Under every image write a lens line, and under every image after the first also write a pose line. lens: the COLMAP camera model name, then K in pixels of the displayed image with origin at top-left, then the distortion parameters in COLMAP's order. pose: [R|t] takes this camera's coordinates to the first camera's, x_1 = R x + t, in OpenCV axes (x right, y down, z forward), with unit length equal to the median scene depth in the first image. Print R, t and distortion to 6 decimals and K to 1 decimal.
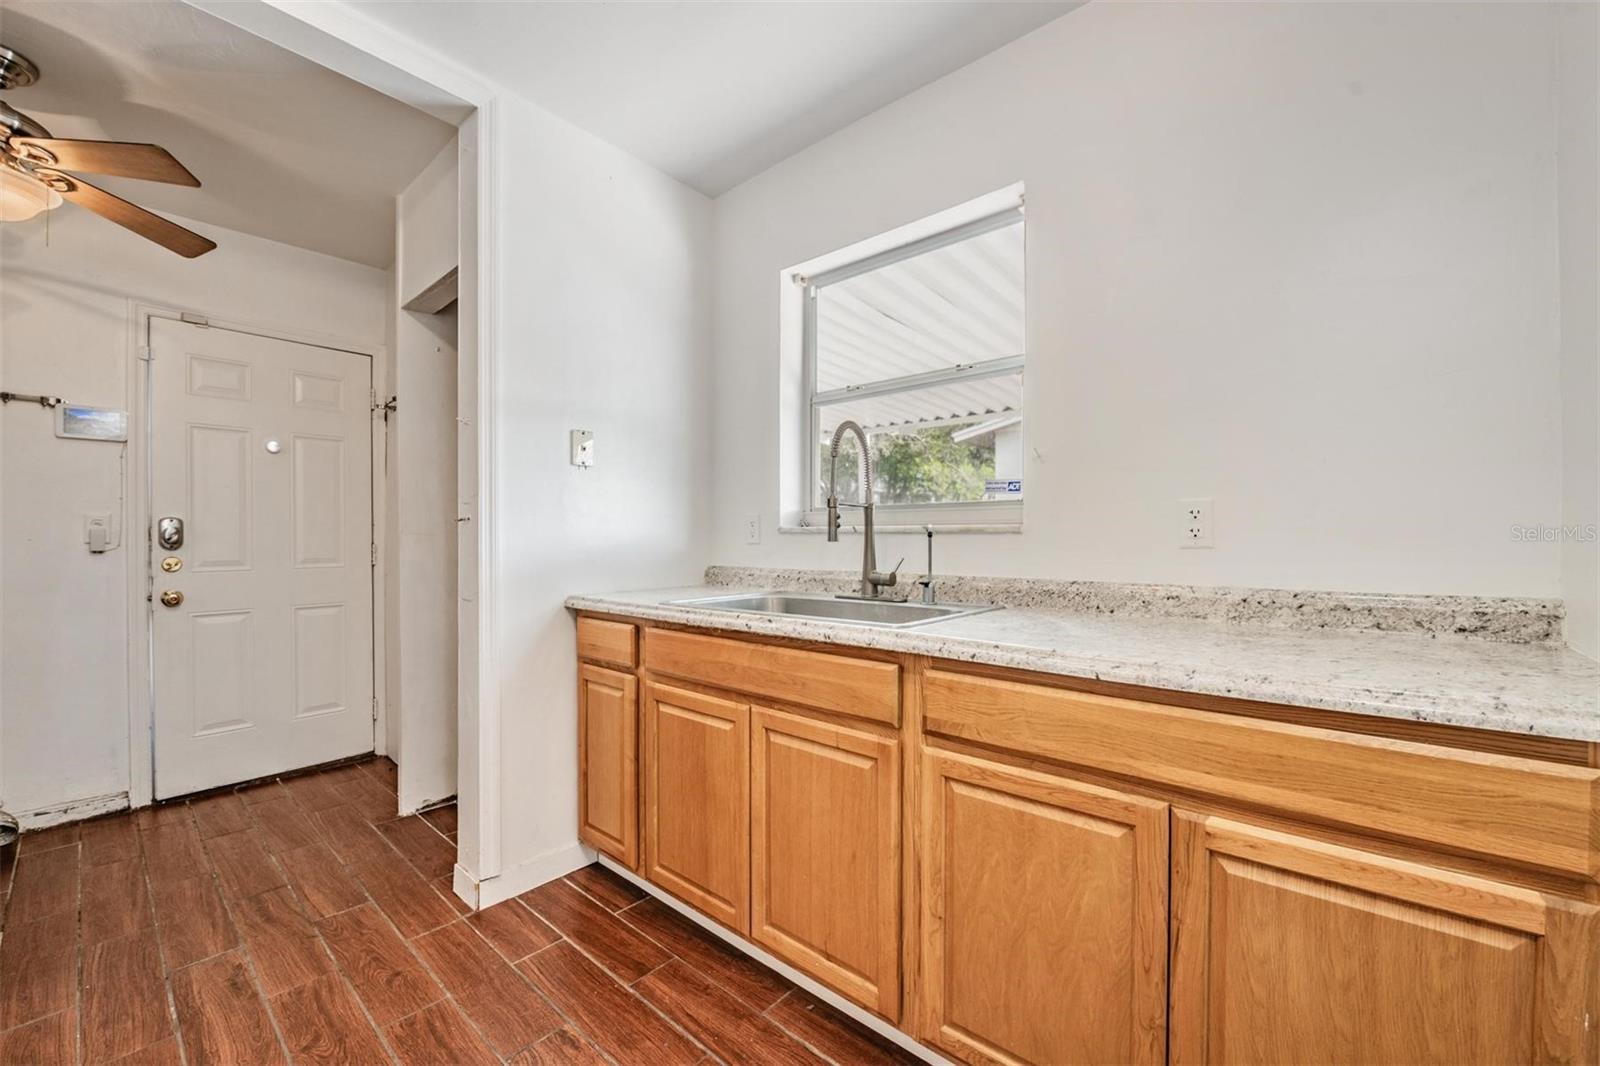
lens RADIAL K [[640.1, 0, 799.4], [0, 640.1, 540.5], [0, 0, 1]] dist [-0.011581, -0.000222]
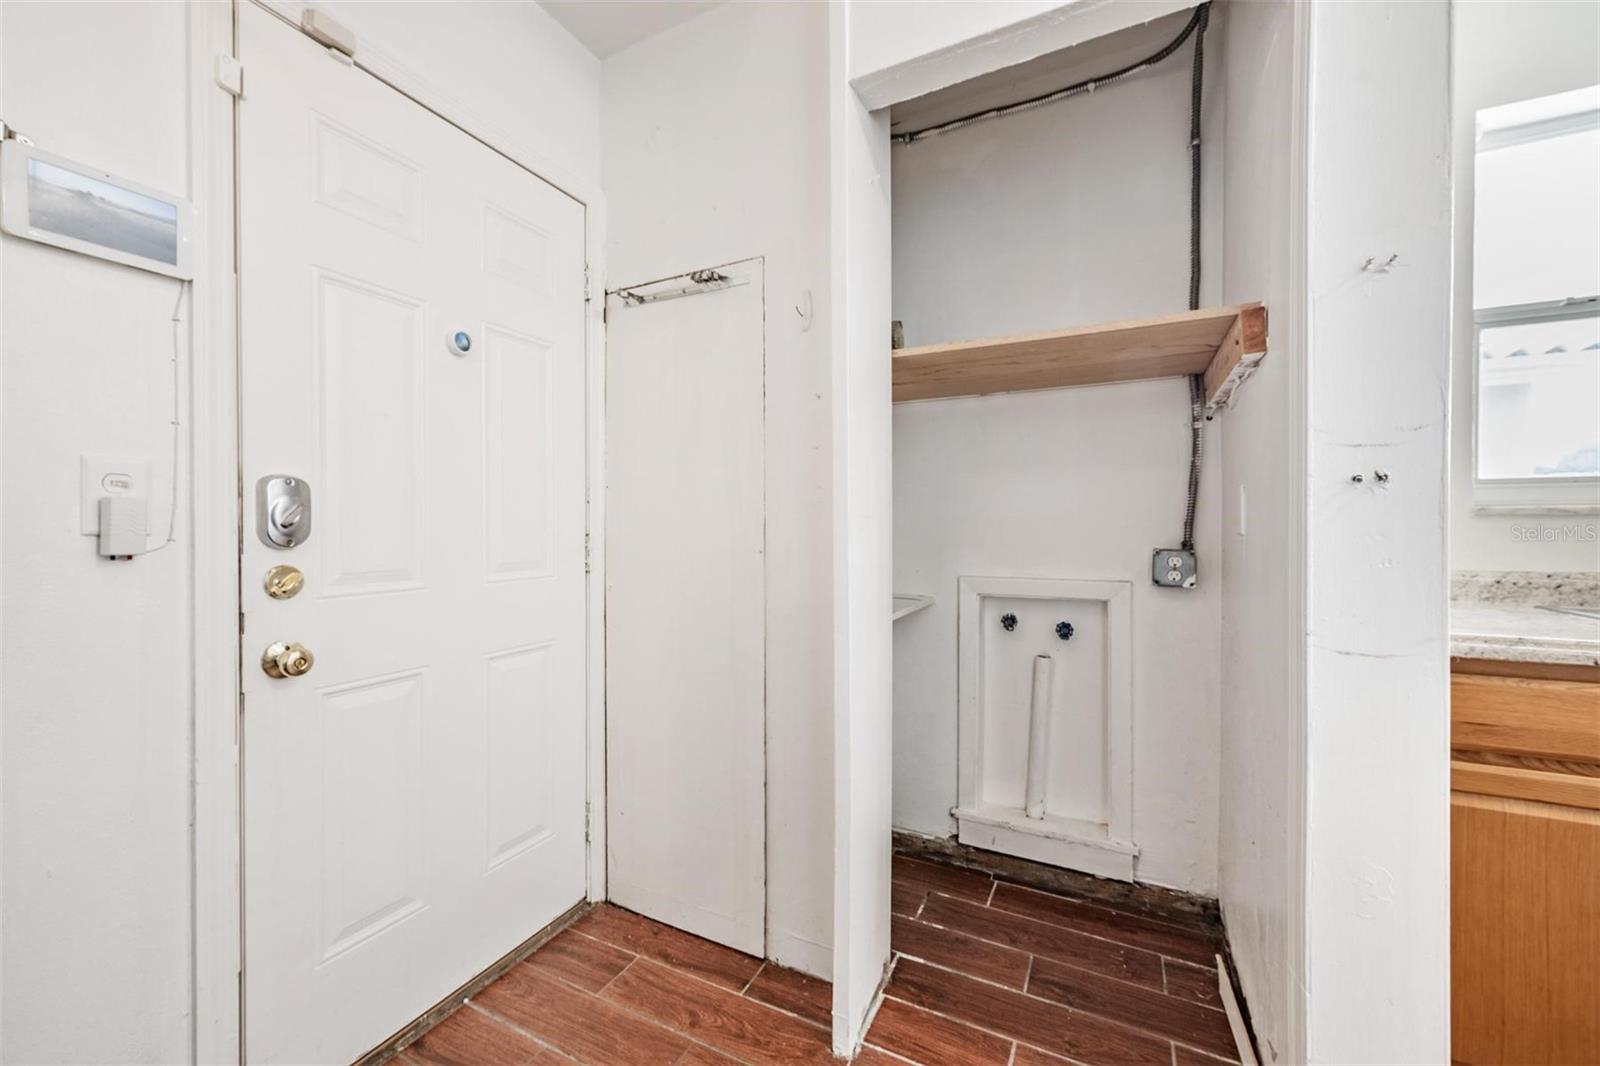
lens RADIAL K [[628.8, 0, 796.2], [0, 628.8, 510.7], [0, 0, 1]] dist [-0.027705, -0.000092]
pose [[0.966765, 0.002082, 0.255660, -1.099438], [0.001082, 0.999925, -0.012232, -0.007870], [-0.255666, 0.012102, 0.966689, 0.723656]]
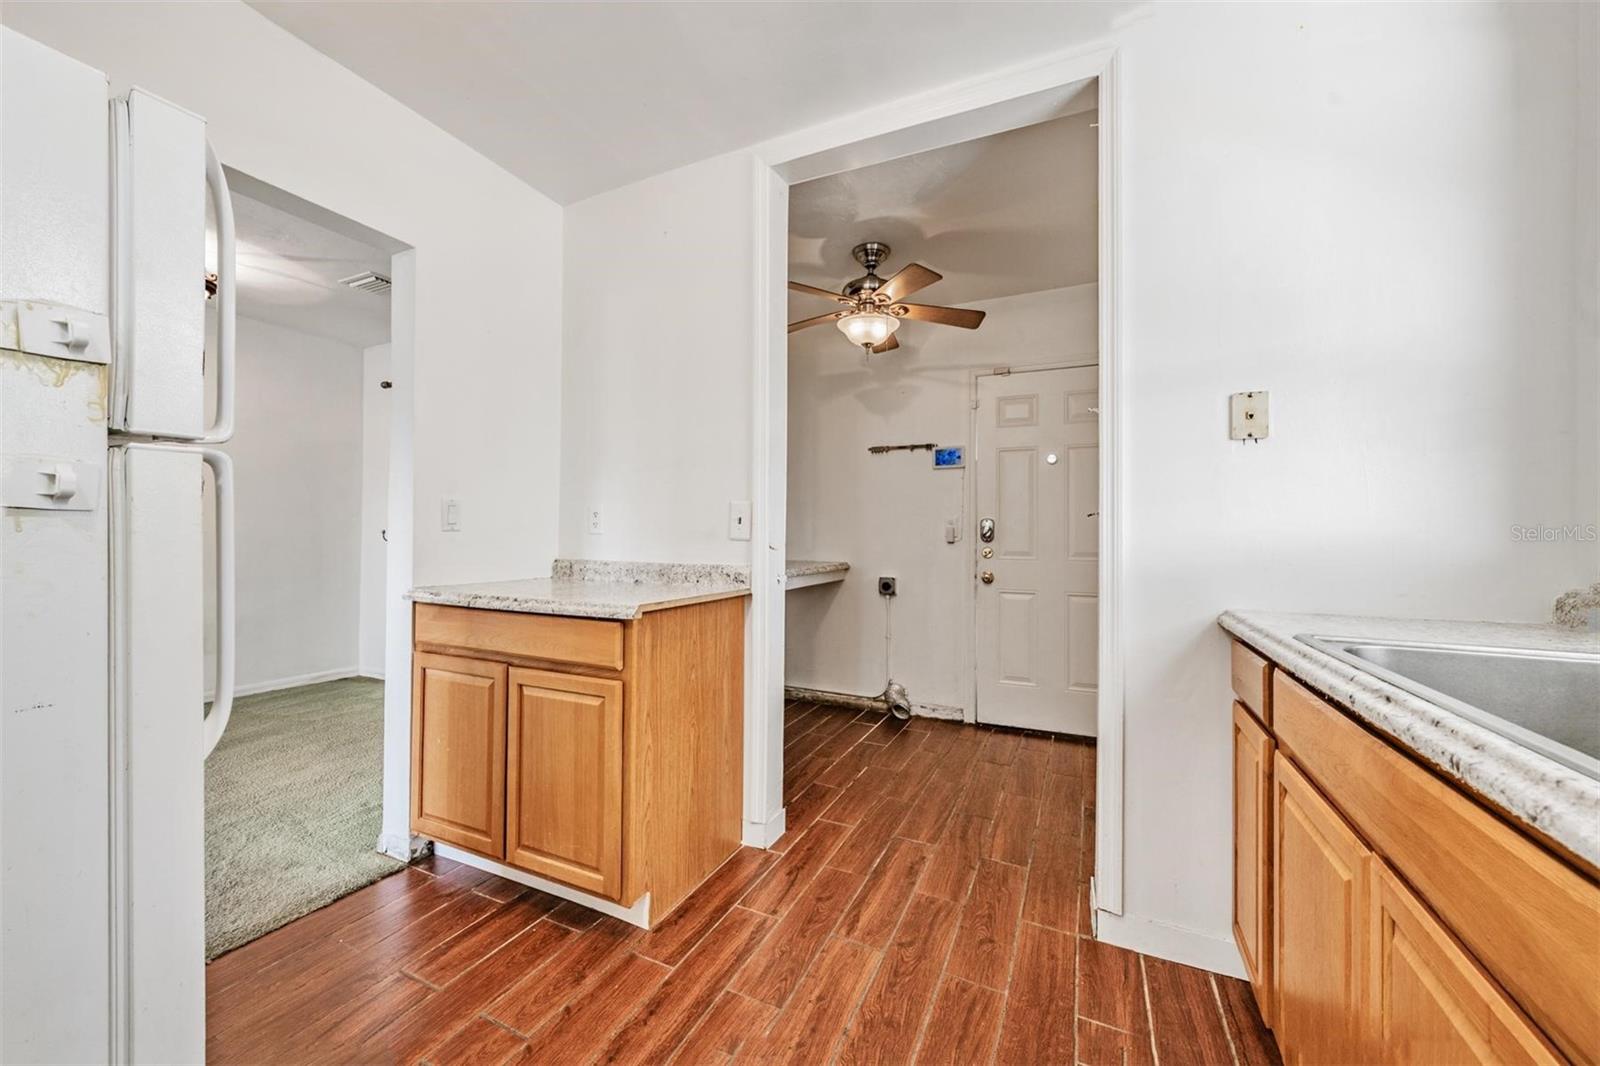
lens RADIAL K [[606.4, 0, 796.9], [0, 606.4, 522.1], [0, 0, 1]] dist [-0.000153, 0.000004]
pose [[0.273470, -0.013478, -0.961786, 0.235530], [-0.015592, 0.999708, -0.018443, 0.002709], [0.961754, 0.020039, 0.273180, 0.345948]]
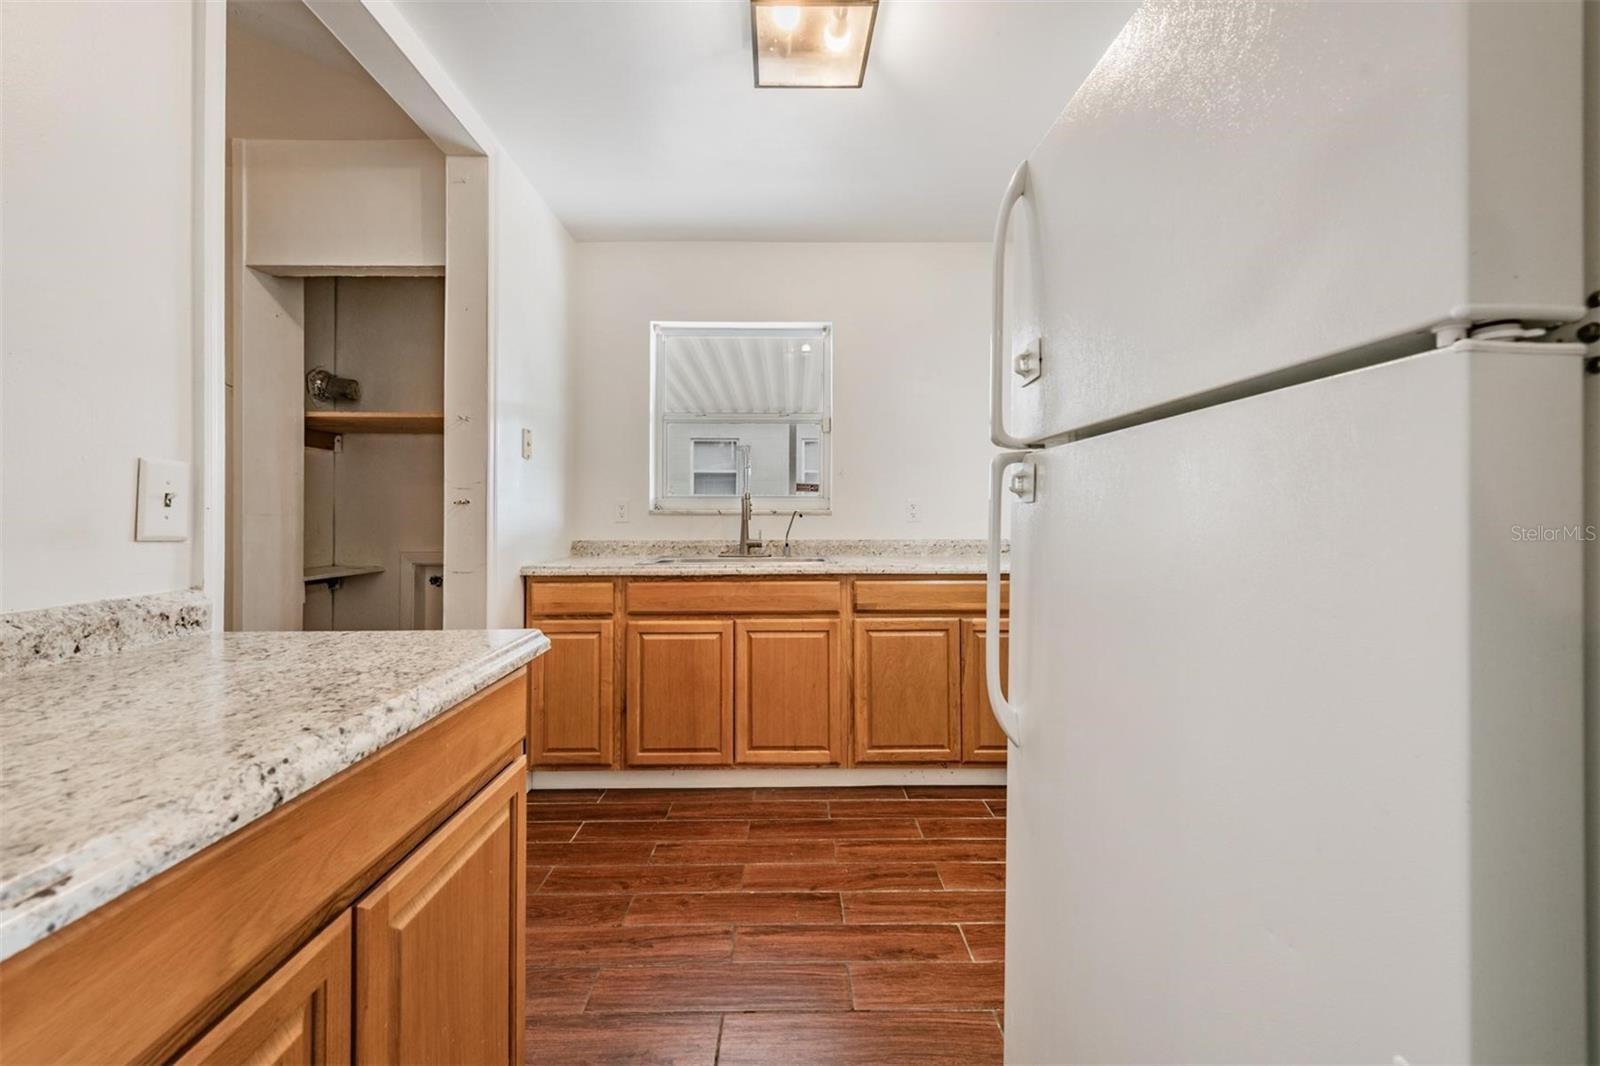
lens RADIAL K [[635.1, 0, 803.6], [0, 635.1, 511.6], [0, 0, 1]] dist [0.000574, 0.000050]
pose [[0.739825, 0.004335, 0.672786, -0.889925], [0.004045, 0.999933, -0.010892, -0.000835], [-0.672788, 0.010780, 0.739757, -0.277011]]
